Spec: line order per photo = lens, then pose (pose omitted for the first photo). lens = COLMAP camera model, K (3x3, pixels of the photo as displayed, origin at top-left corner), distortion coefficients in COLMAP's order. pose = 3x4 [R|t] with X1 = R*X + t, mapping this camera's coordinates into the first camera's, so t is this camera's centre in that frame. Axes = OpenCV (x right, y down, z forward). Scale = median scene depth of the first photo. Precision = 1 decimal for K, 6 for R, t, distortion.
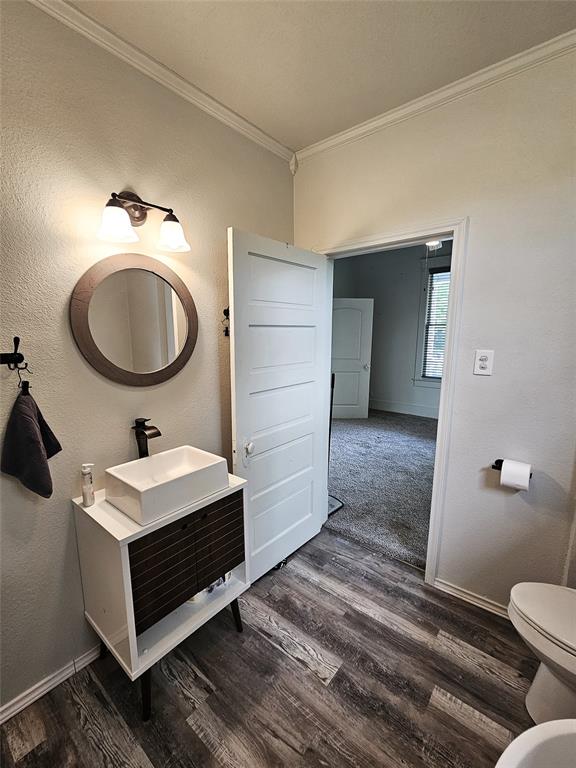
lens RADIAL K [[341.5, 0, 288.0], [0, 341.5, 384.0], [0, 0, 1]] dist [-0.000033, 0.000075]
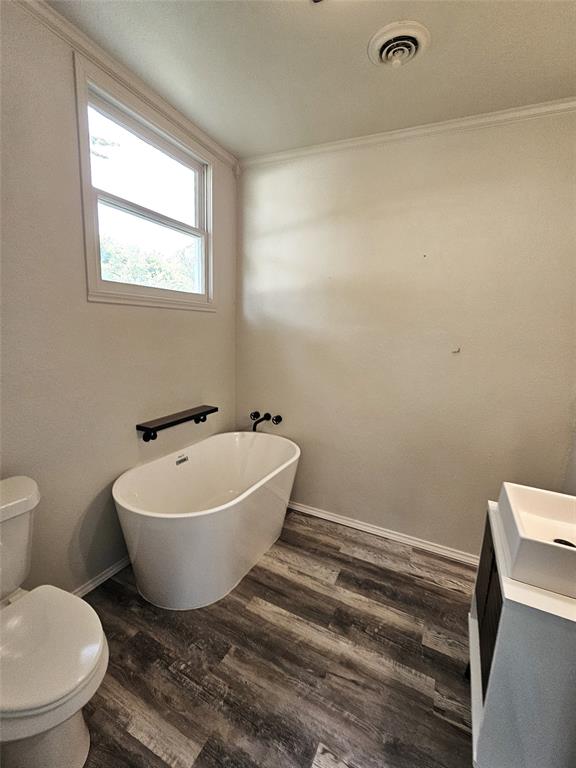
lens RADIAL K [[341.5, 0, 288.0], [0, 341.5, 384.0], [0, 0, 1]] dist [-0.000033, 0.000075]
pose [[-0.973095, -0.010892, -0.230145, 0.407250], [-0.086106, 0.943696, 0.319410, -0.219552], [0.213708, 0.330633, -0.919244, 1.515730]]
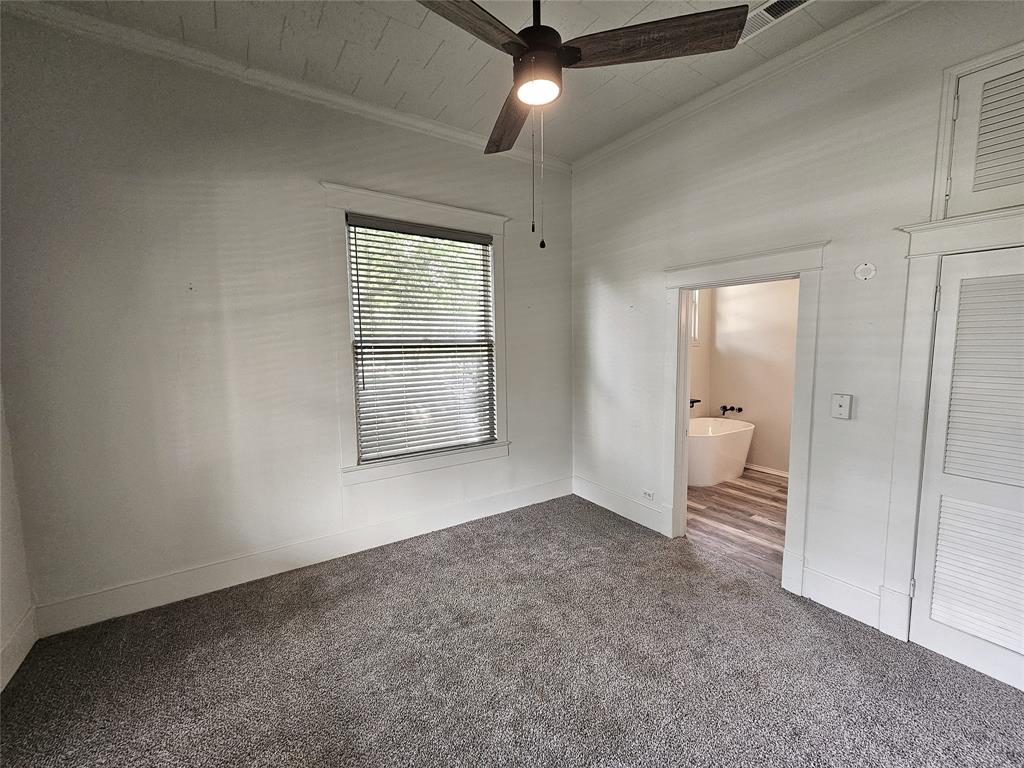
lens RADIAL K [[423.7, 0, 520.1], [0, 423.7, 385.3], [0, 0, 1]] dist [-0.001341, -0.000004]
pose [[-0.959223, -0.024836, 0.281555, 0.843021], [0.047951, 0.967394, 0.248698, -0.664035], [-0.278552, 0.252057, -0.926756, 3.818215]]
